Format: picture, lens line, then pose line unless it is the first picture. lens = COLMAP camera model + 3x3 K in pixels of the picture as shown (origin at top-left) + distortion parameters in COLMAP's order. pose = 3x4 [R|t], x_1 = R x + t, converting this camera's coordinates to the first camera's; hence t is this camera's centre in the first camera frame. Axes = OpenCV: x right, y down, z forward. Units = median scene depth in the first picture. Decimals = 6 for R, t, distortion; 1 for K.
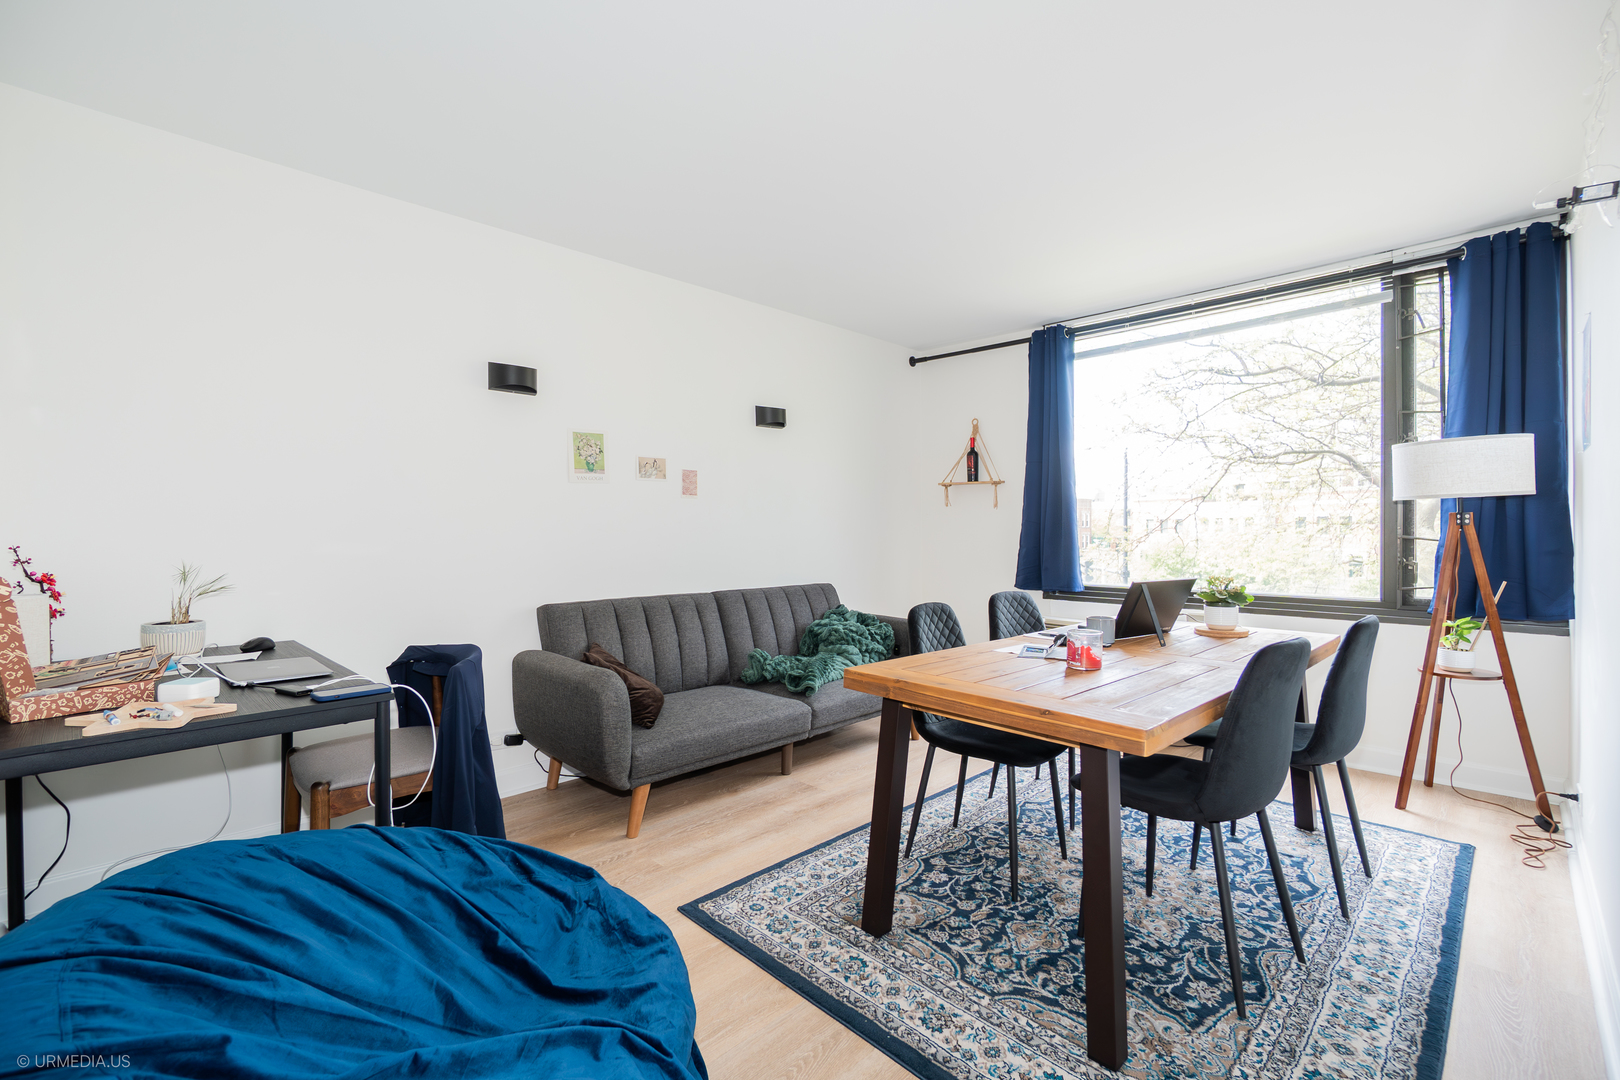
lens RADIAL K [[709.0, 0, 804.0], [0, 709.0, 535.9], [0, 0, 1]] dist [-0.002591, -0.000268]
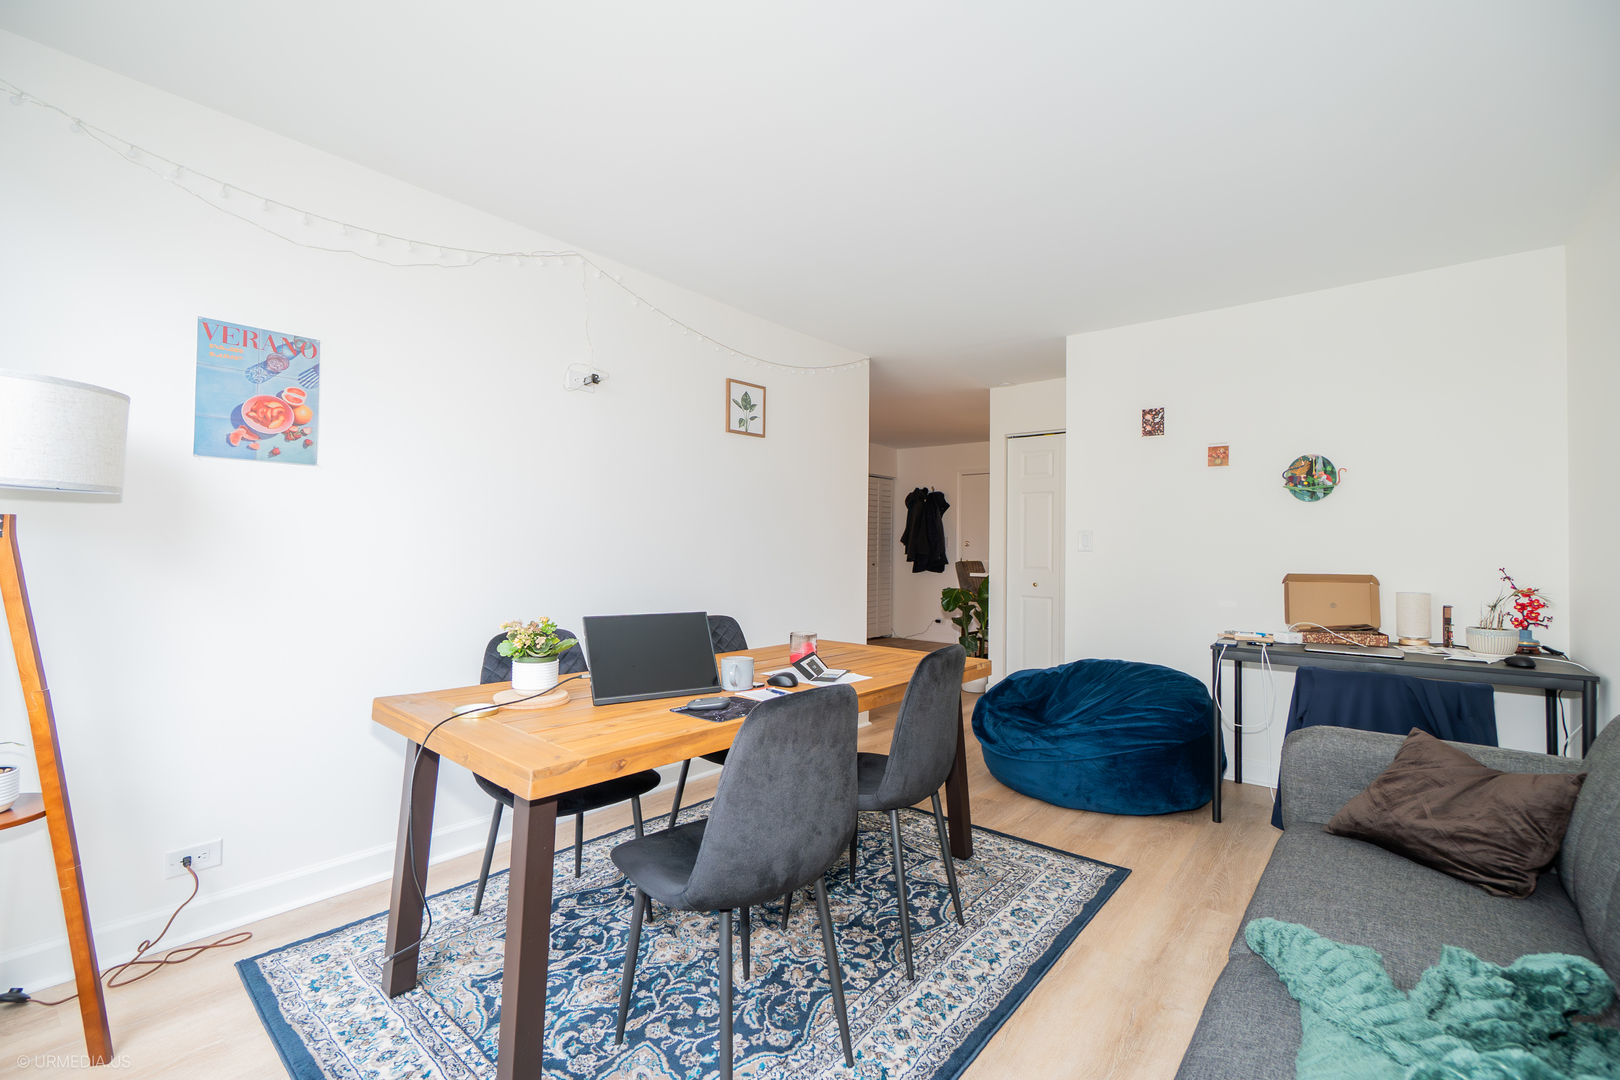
lens RADIAL K [[709.0, 0, 804.0], [0, 709.0, 535.9], [0, 0, 1]] dist [-0.002591, -0.000268]
pose [[-0.995066, -0.011660, -0.098532, 0.324954], [-0.010937, 0.999909, -0.007877, -0.015813], [0.098615, -0.006760, -0.995103, 1.398755]]
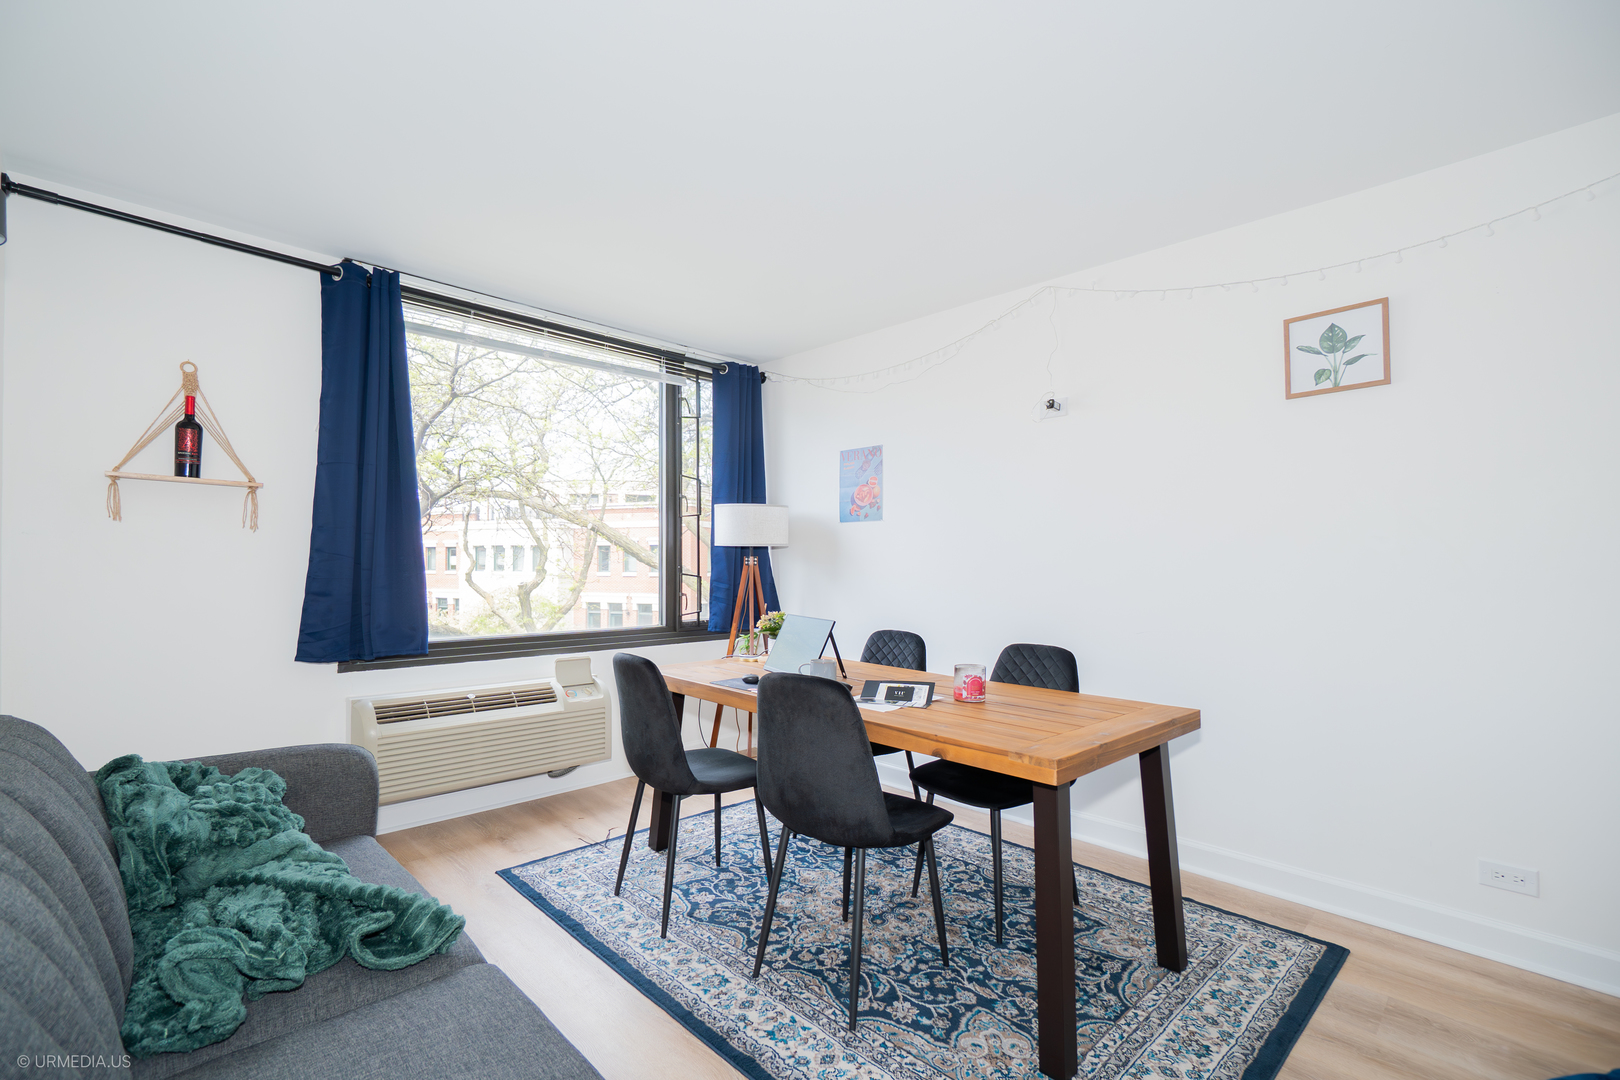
lens RADIAL K [[719.3, 0, 797.3], [0, 719.3, 558.8], [0, 0, 1]] dist [-0.000195, 0.000315]
pose [[0.010773, 0.009565, 0.999896, -0.442070], [0.004595, 0.999943, -0.009615, -0.011916], [-0.999931, 0.004698, 0.010729, 0.784955]]
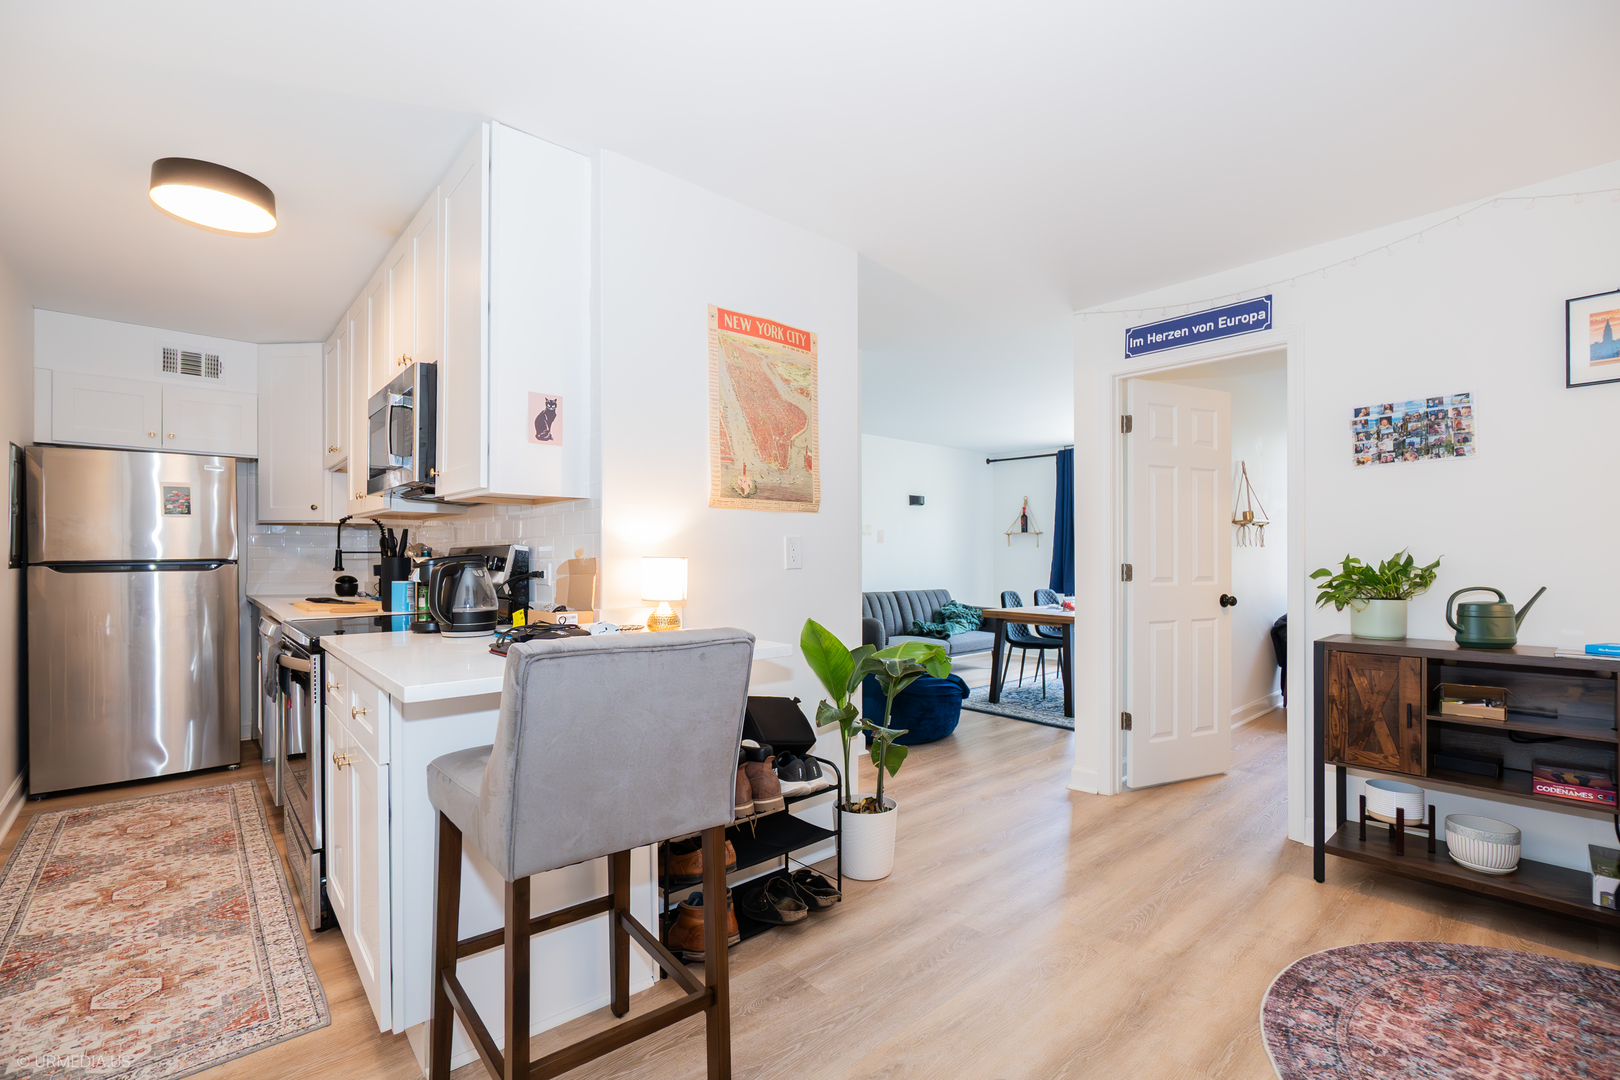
lens RADIAL K [[719.3, 0, 797.3], [0, 719.3, 558.8], [0, 0, 1]] dist [-0.000195, 0.000315]
pose [[0.998125, 0.000974, -0.061193, -0.313141], [-0.001449, 0.999969, -0.007722, 0.004605], [0.061184, 0.007796, 0.998096, -1.186759]]
